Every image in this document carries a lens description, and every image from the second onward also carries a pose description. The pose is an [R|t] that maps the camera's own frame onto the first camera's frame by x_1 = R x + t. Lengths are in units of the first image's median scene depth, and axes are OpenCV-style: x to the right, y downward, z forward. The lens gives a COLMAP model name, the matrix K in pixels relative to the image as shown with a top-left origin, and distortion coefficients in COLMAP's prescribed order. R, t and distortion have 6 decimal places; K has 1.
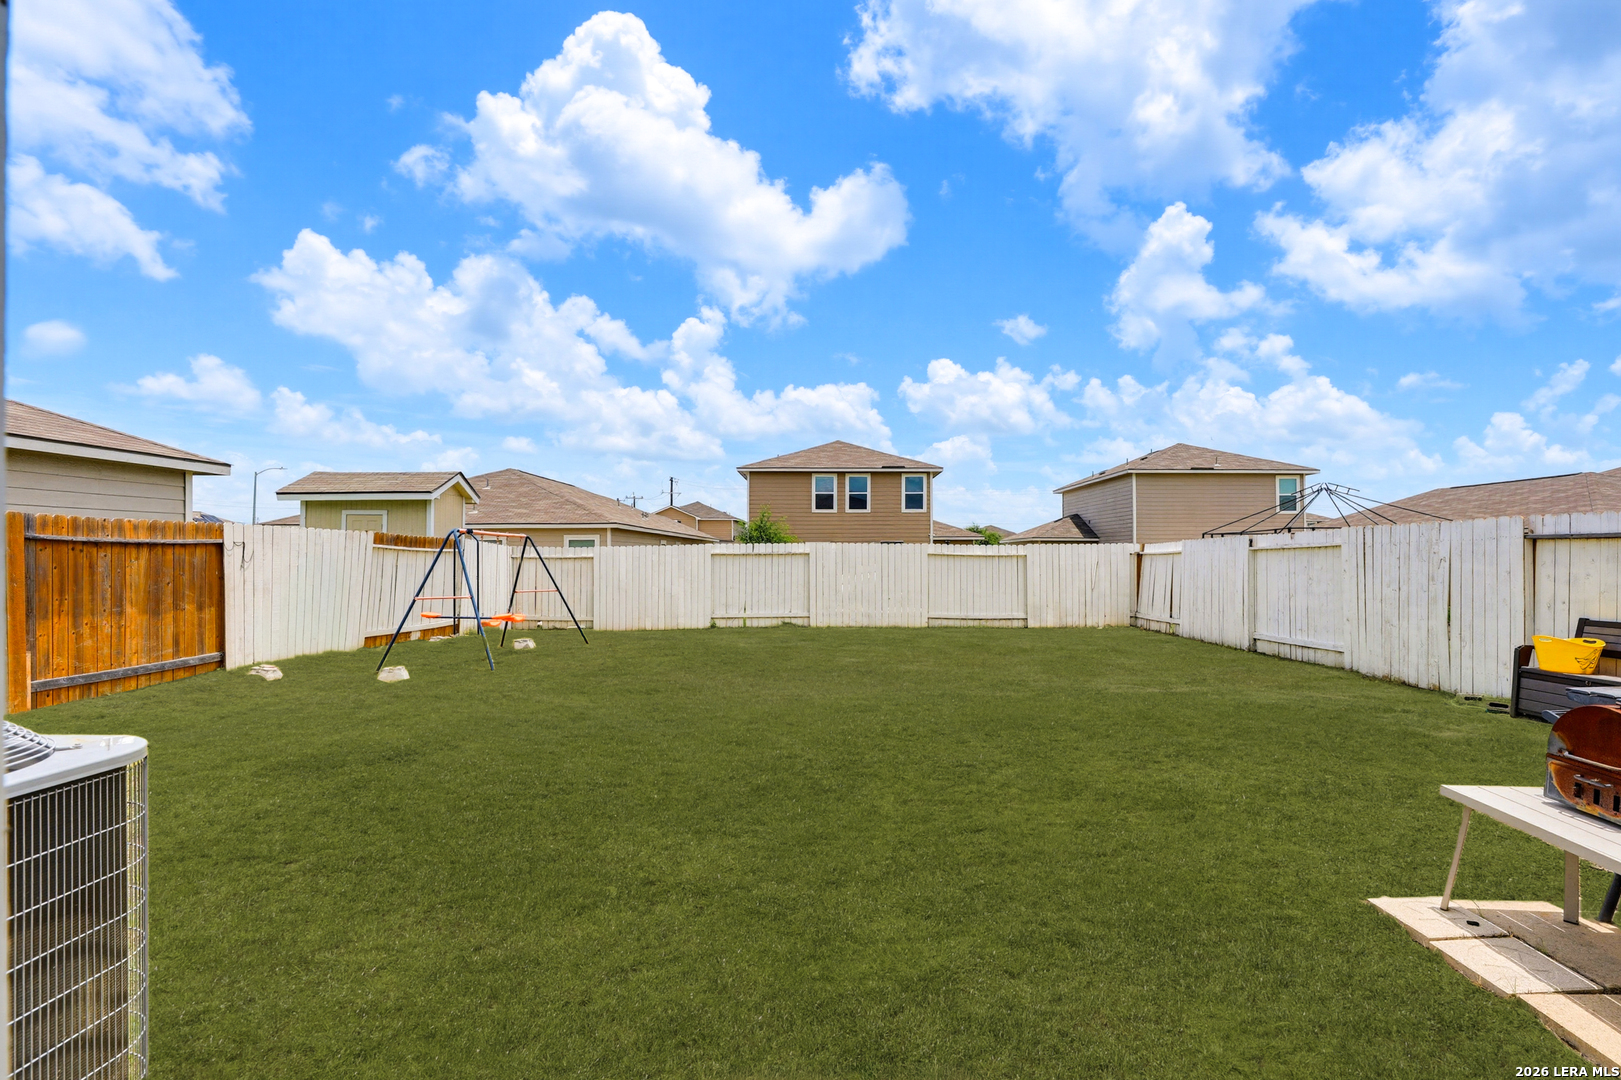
lens RADIAL K [[762.3, 0, 844.3], [0, 762.3, 536.4], [0, 0, 1]] dist [-0.044607, 0.012627]
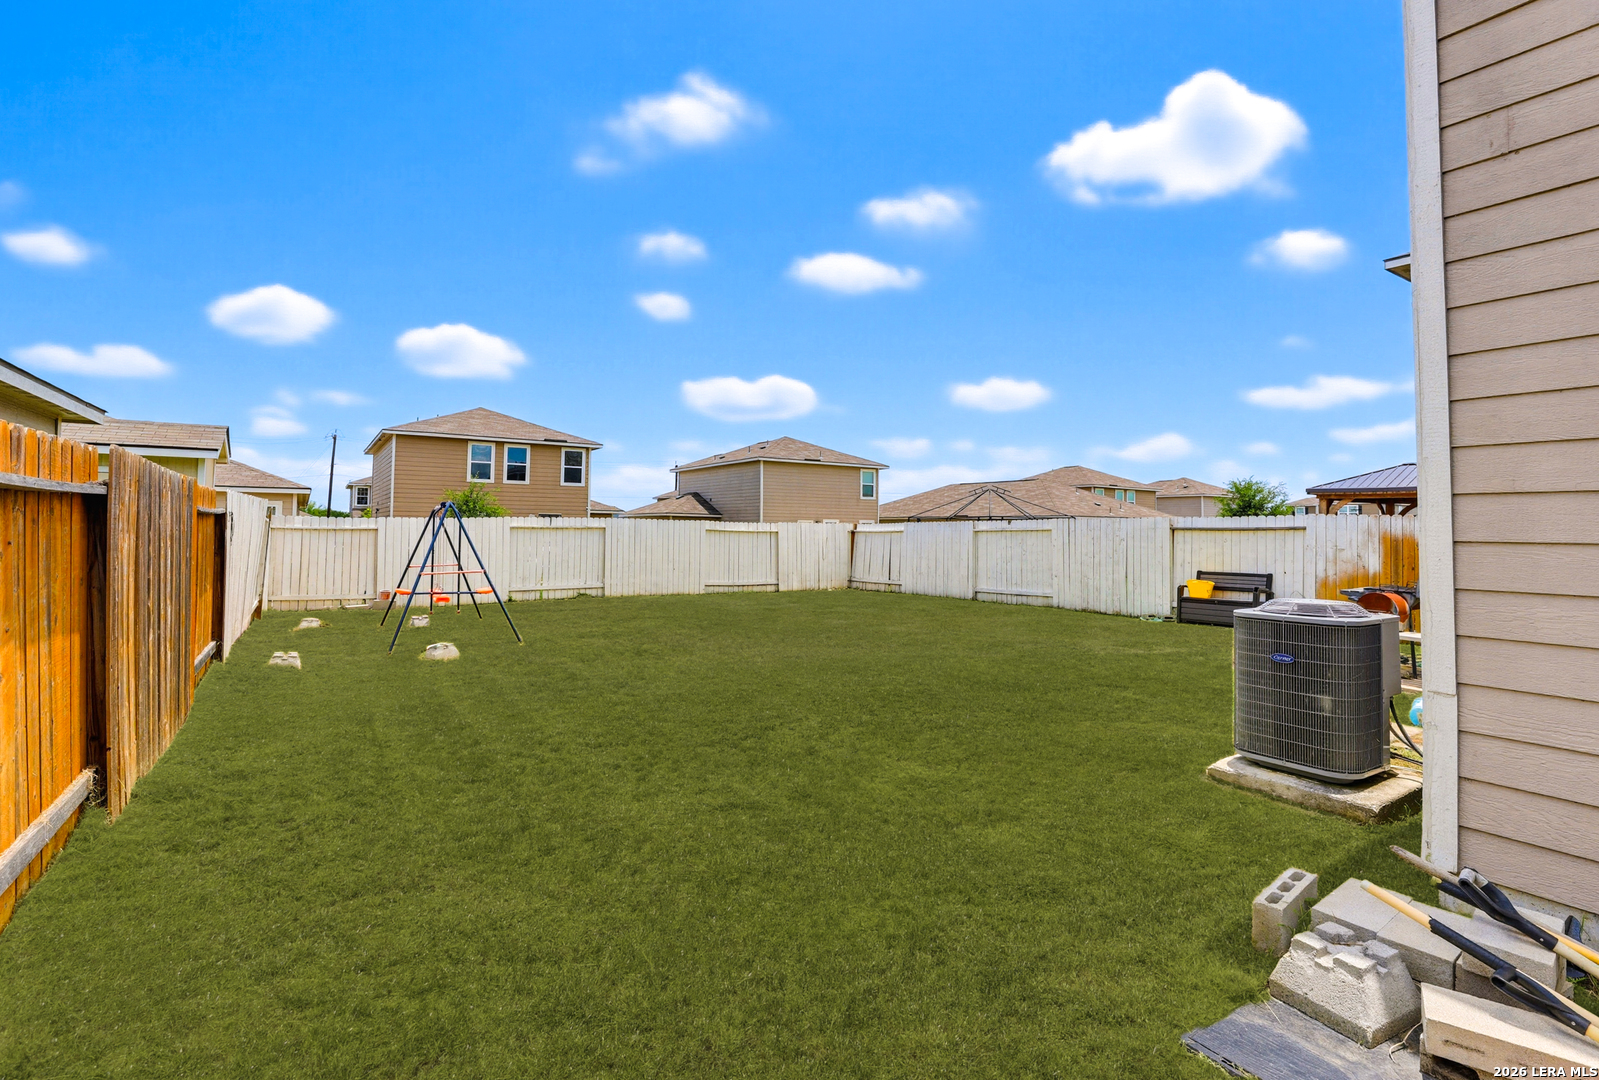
lens RADIAL K [[747.4, 0, 825.0], [0, 747.4, 524.7], [0, 0, 1]] dist [-0.039868, 0.014591]
pose [[0.835143, 0.015524, 0.549814, -0.361440], [-0.026993, 0.999554, 0.012778, -0.003733], [-0.549371, -0.025513, 0.835189, -0.036190]]
